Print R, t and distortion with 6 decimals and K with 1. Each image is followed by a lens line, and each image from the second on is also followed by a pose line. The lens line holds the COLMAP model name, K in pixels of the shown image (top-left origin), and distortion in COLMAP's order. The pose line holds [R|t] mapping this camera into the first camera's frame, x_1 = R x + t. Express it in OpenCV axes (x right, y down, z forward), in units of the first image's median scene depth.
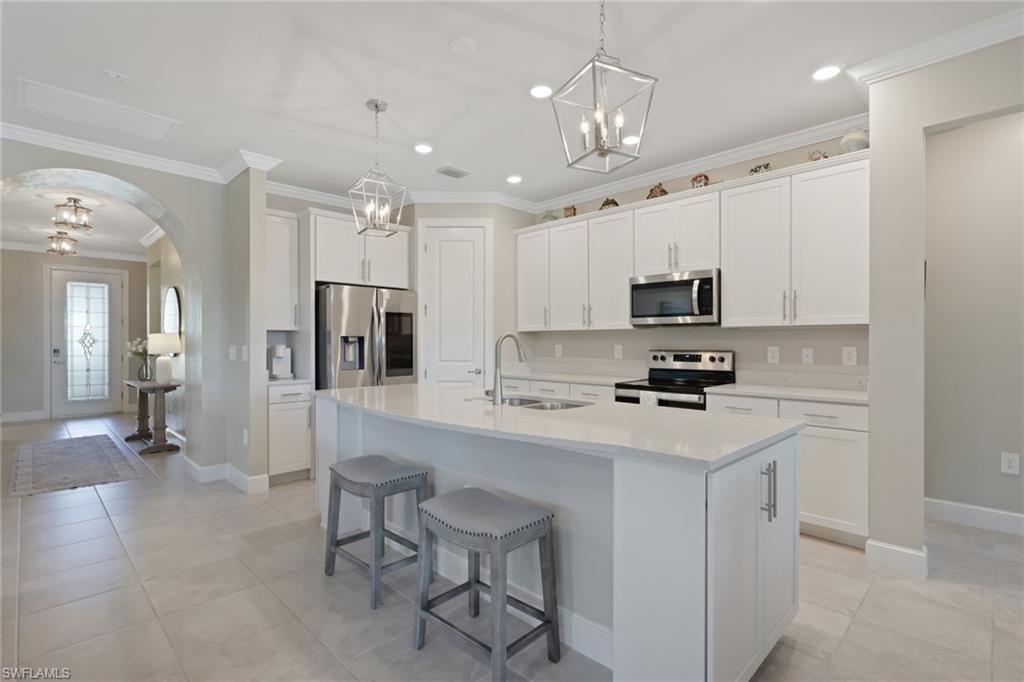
lens RADIAL K [[488.2, 0, 511.0], [0, 488.2, 343.3], [0, 0, 1]] dist [0.007790, 0.001476]
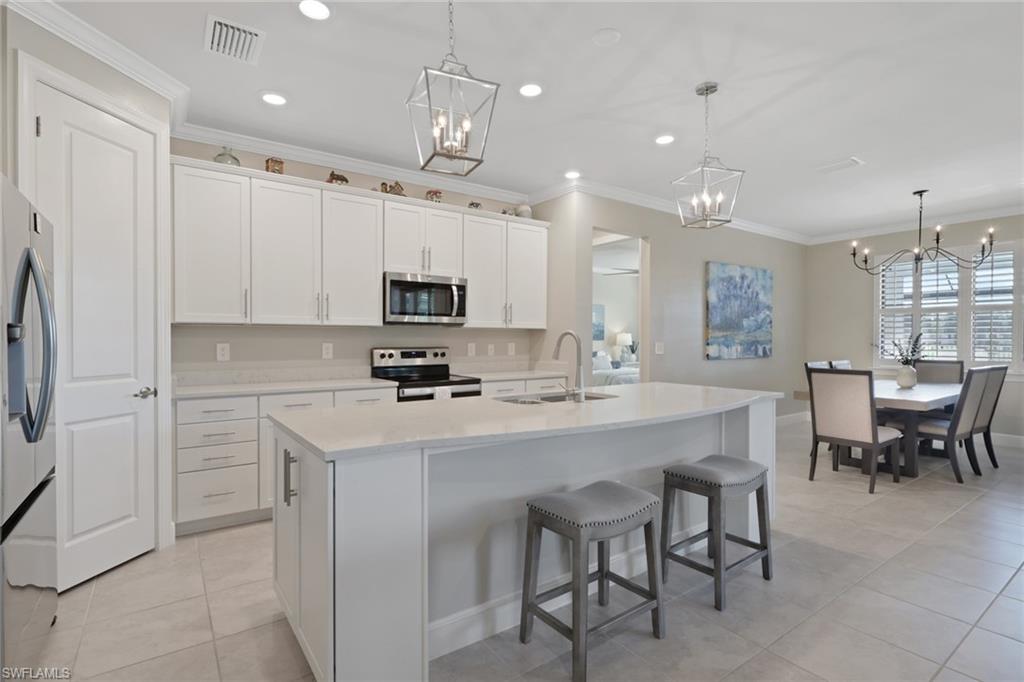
lens RADIAL K [[488.2, 0, 506.9], [0, 488.2, 342.9], [0, 0, 1]] dist [0.007790, 0.001476]
pose [[0.167329, -0.008233, 0.985867, -0.665425], [0.000856, 0.999966, 0.008206, -0.004117], [-0.985901, -0.000529, 0.167331, 0.621379]]
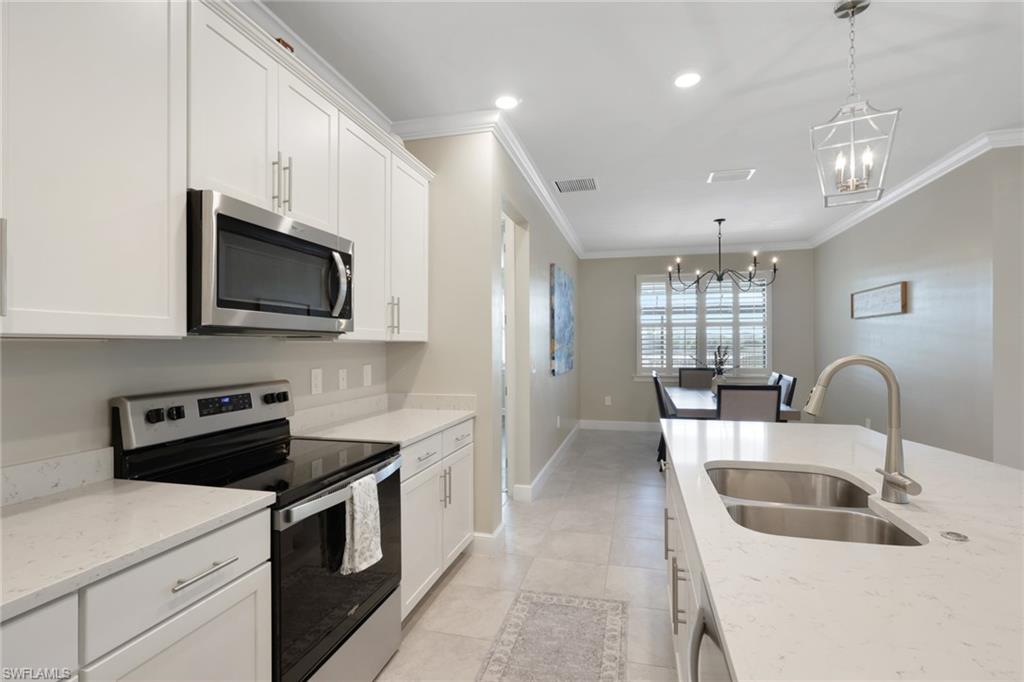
lens RADIAL K [[488.2, 0, 506.2], [0, 488.2, 341.0], [0, 0, 1]] dist [0.007790, 0.001476]
pose [[-0.511561, 0.008571, 0.859204, -0.165559], [0.005396, 0.999963, -0.006762, -0.023905], [-0.859230, 0.001177, -0.511588, 1.013168]]
